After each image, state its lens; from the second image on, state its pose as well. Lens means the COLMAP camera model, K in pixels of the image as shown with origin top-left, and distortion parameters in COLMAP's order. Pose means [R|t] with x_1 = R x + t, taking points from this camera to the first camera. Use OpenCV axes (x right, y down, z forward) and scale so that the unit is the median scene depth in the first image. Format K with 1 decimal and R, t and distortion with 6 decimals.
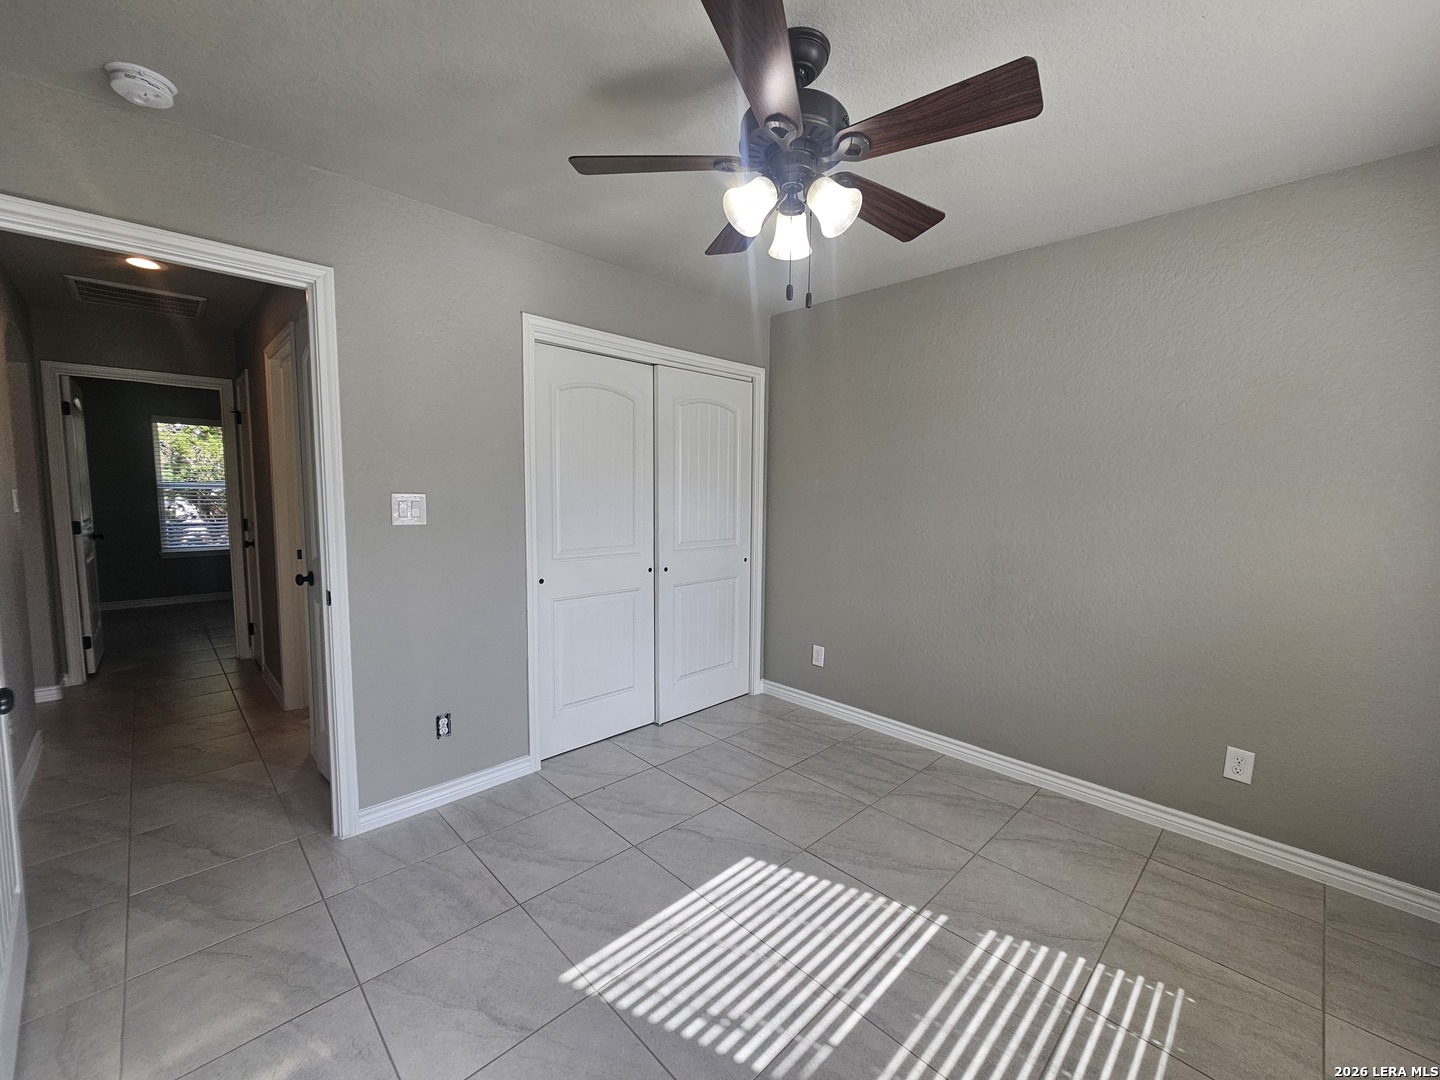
lens RADIAL K [[587.8, 0, 718.5], [0, 587.8, 545.6], [0, 0, 1]] dist [0.000158, 0.000312]
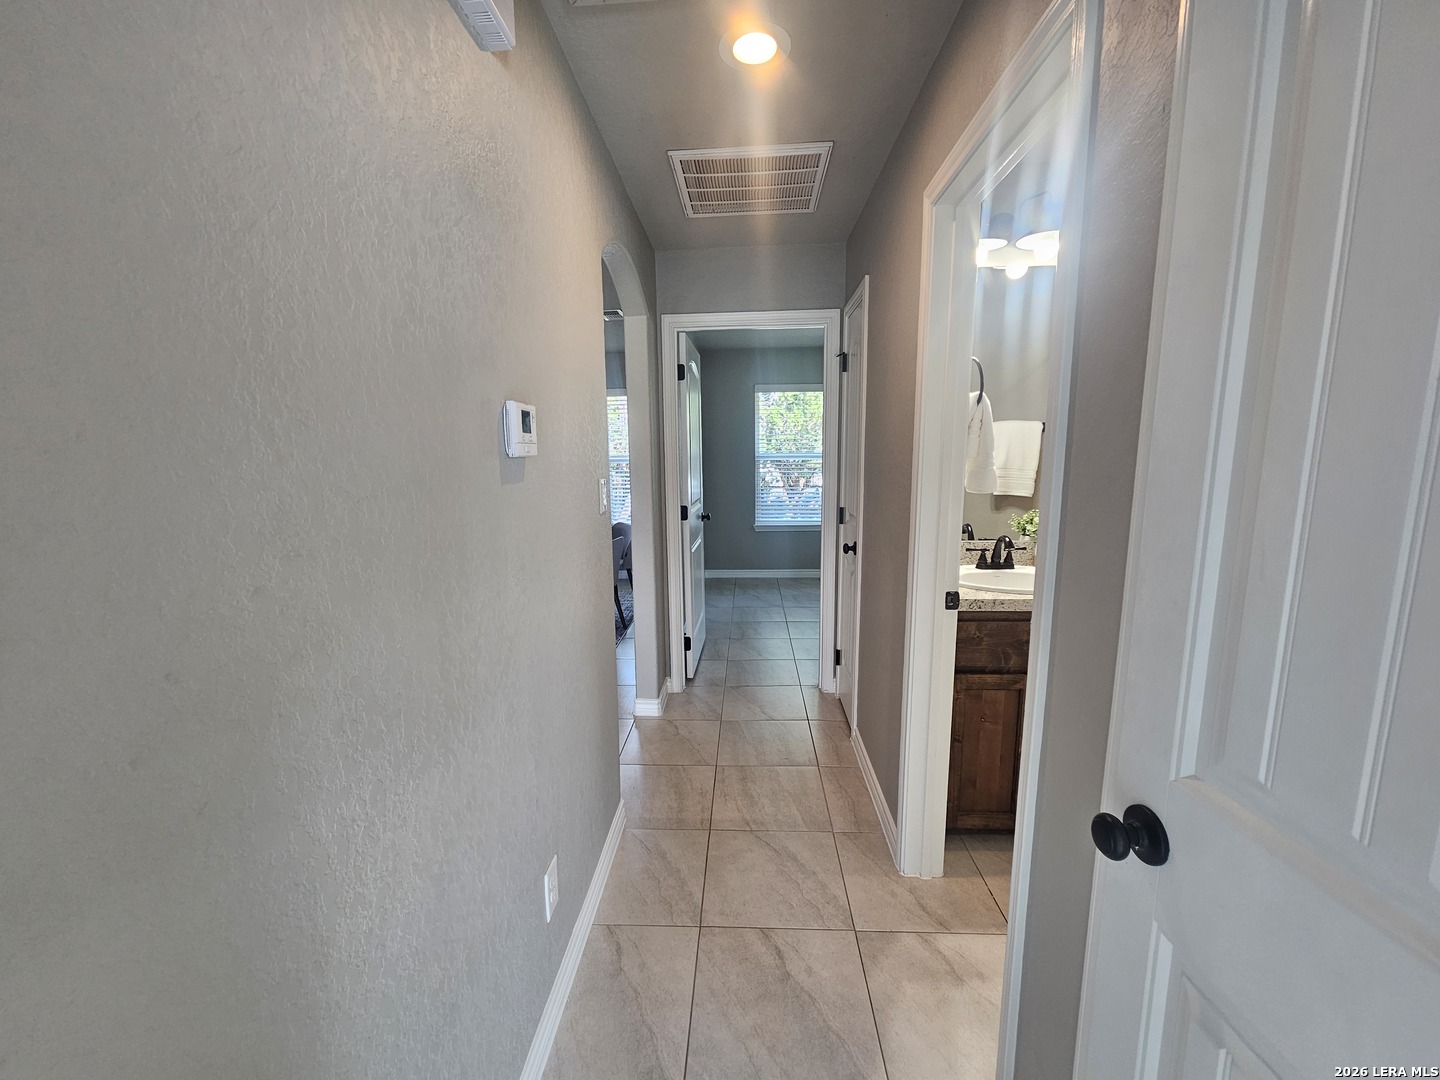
lens RADIAL K [[587.8, 0, 718.5], [0, 587.8, 545.6], [0, 0, 1]] dist [0.000158, 0.000312]
pose [[0.679824, 0.094948, -0.727203, -0.387847], [-0.046870, 0.995182, 0.086121, -0.053933], [0.731876, -0.024463, 0.680999, 0.407965]]
